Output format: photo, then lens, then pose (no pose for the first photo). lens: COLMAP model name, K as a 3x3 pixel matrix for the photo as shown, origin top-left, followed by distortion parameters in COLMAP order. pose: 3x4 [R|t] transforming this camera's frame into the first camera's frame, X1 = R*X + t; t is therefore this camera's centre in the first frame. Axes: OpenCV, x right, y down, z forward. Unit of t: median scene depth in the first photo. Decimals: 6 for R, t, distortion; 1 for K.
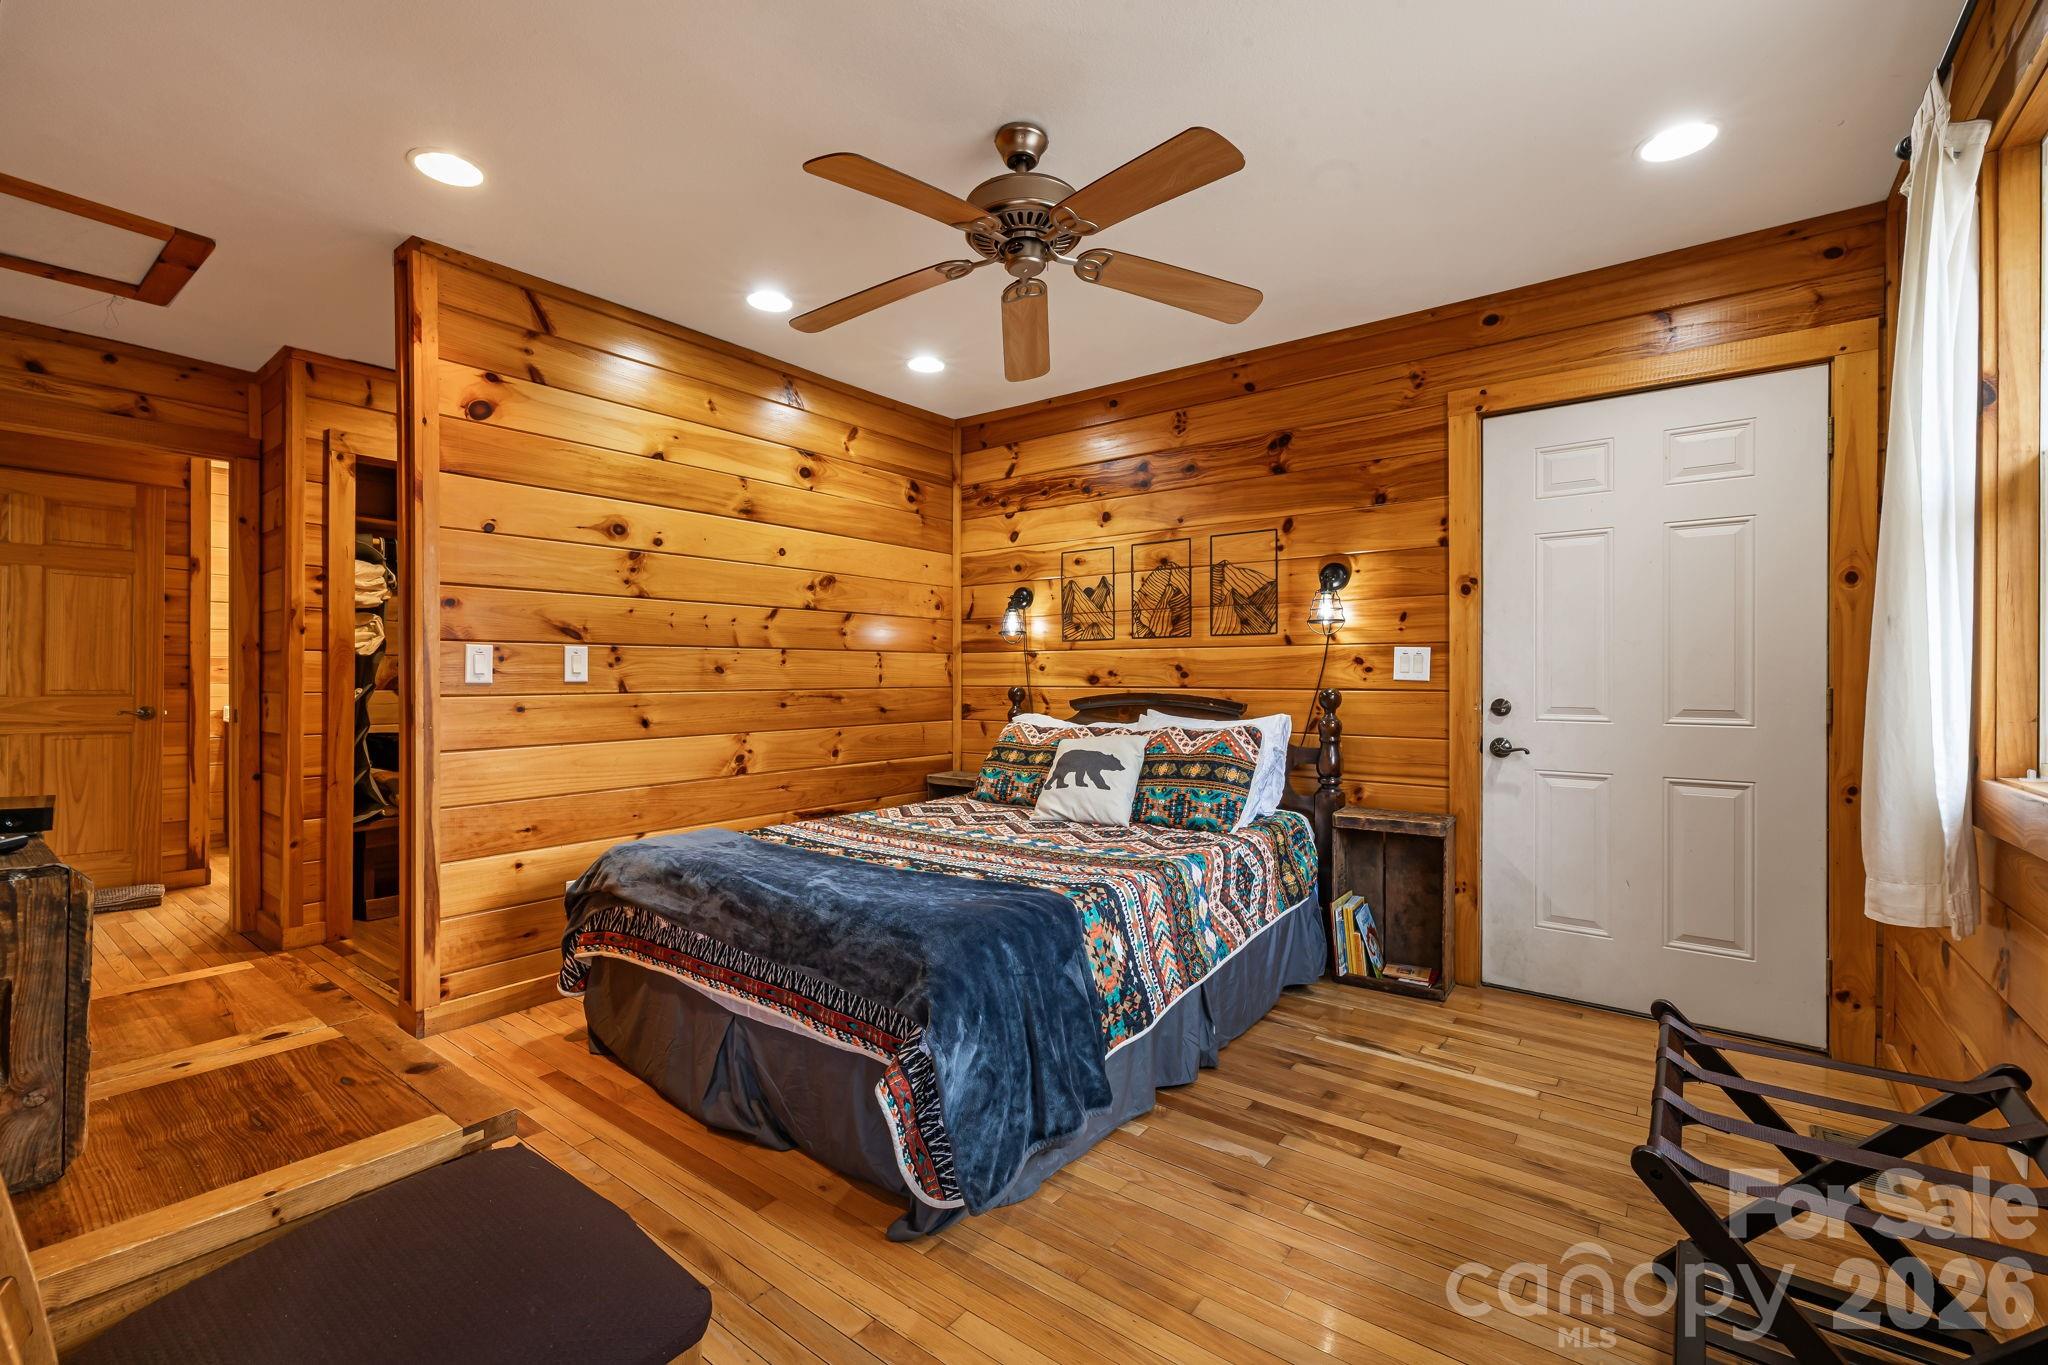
lens RADIAL K [[878.6, 0, 1005.7], [0, 878.6, 673.0], [0, 0, 1]] dist [-0.000555, 0.000958]
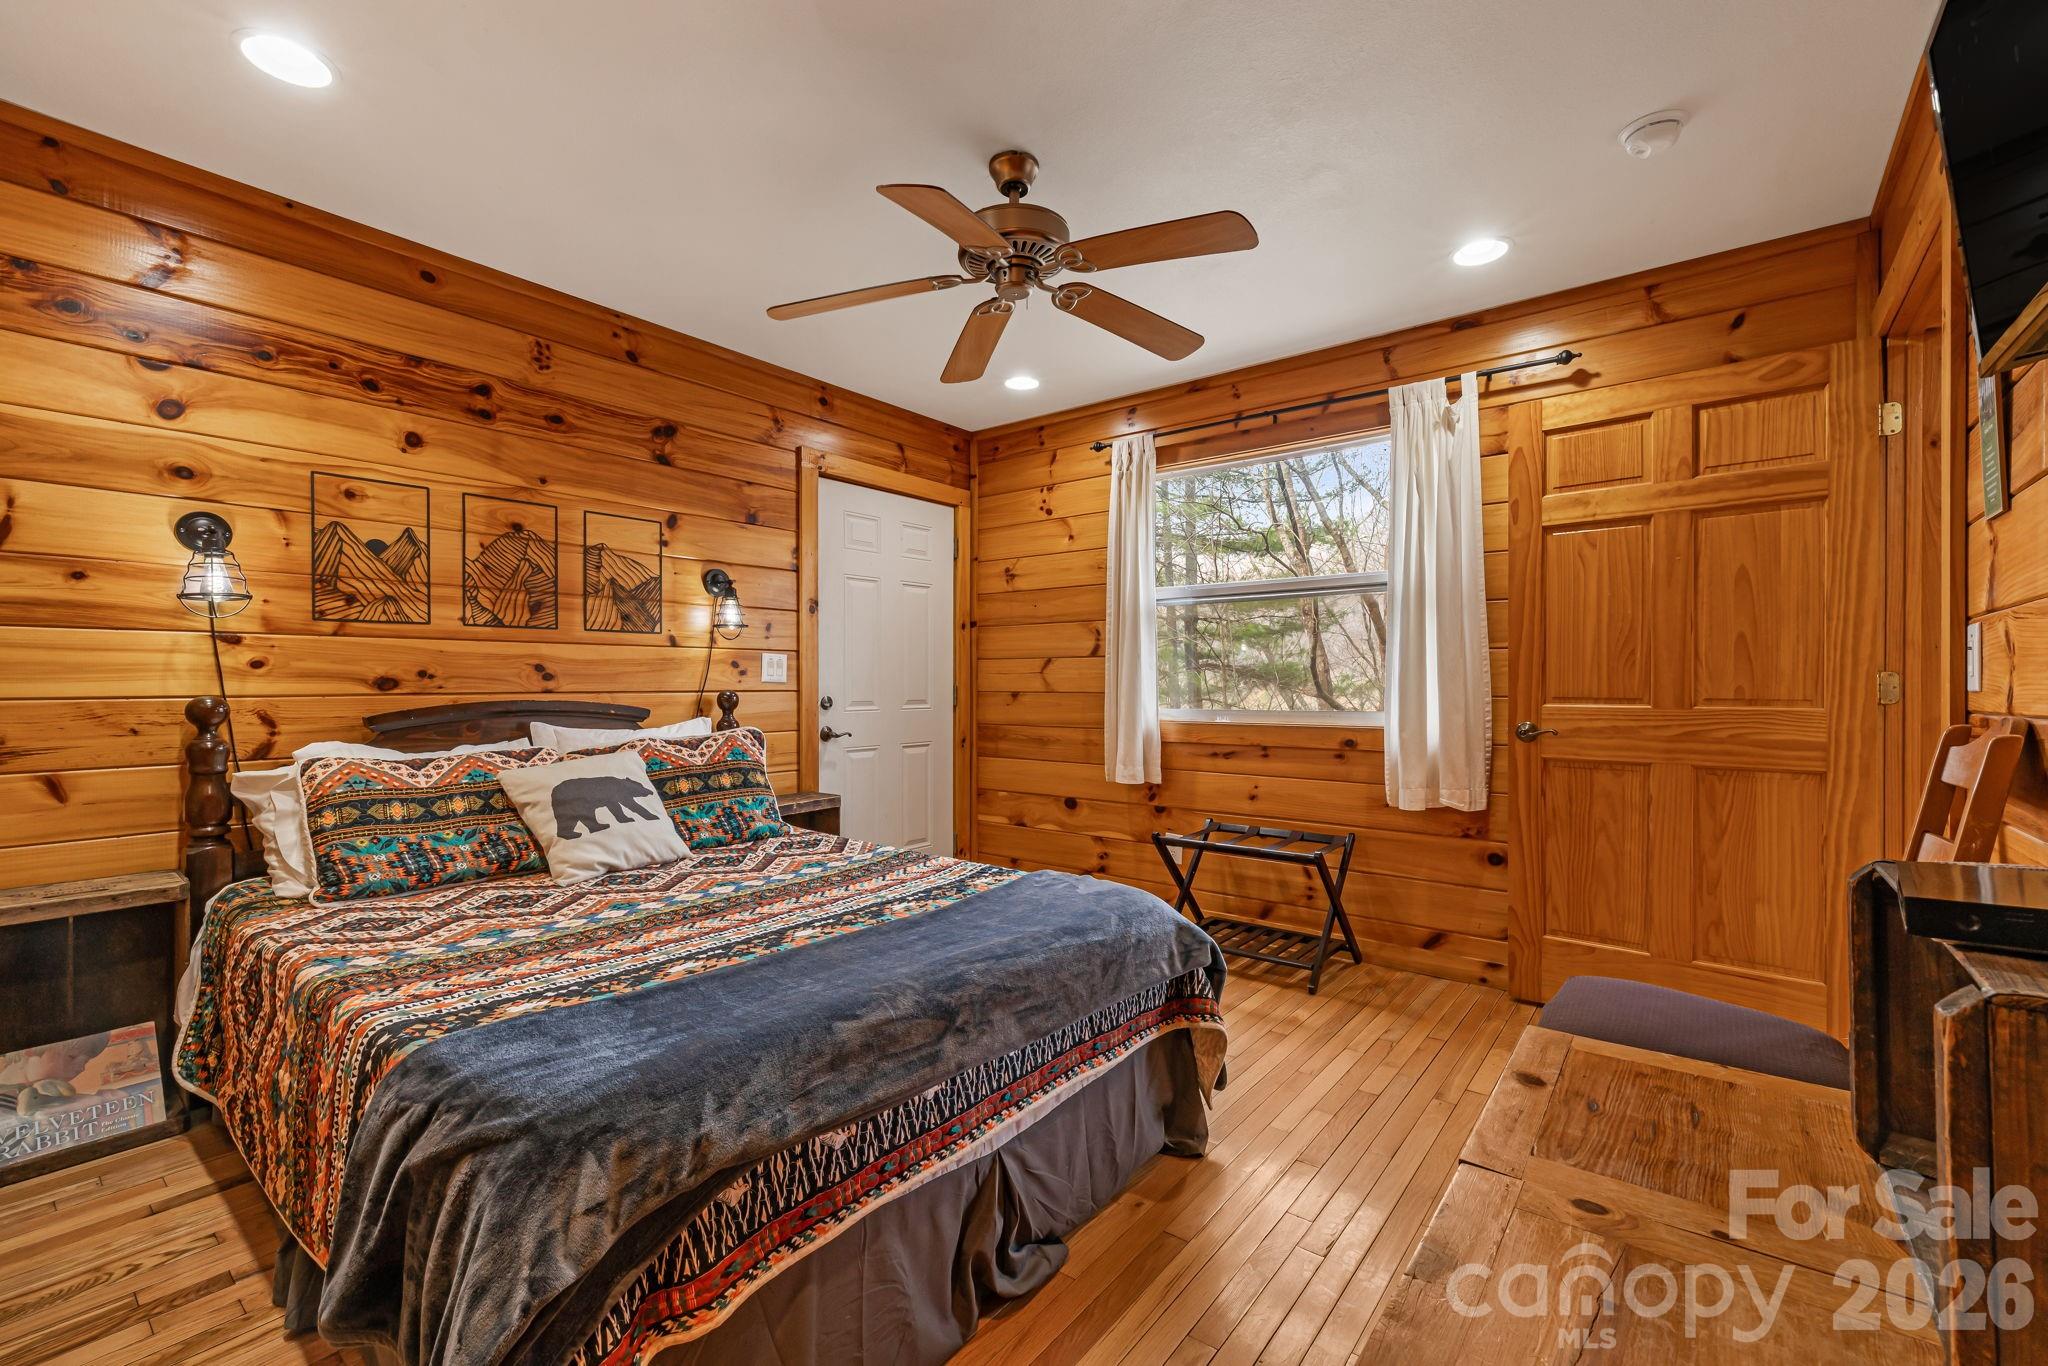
lens RADIAL K [[878.6, 0, 1033.3], [0, 878.6, 681.5], [0, 0, 1]] dist [-0.000555, 0.000958]
pose [[-0.010179, -0.001886, 0.999946, -0.621546], [-0.003663, 0.999992, 0.001849, 0.003381], [-0.999941, -0.003644, -0.010186, 0.595856]]
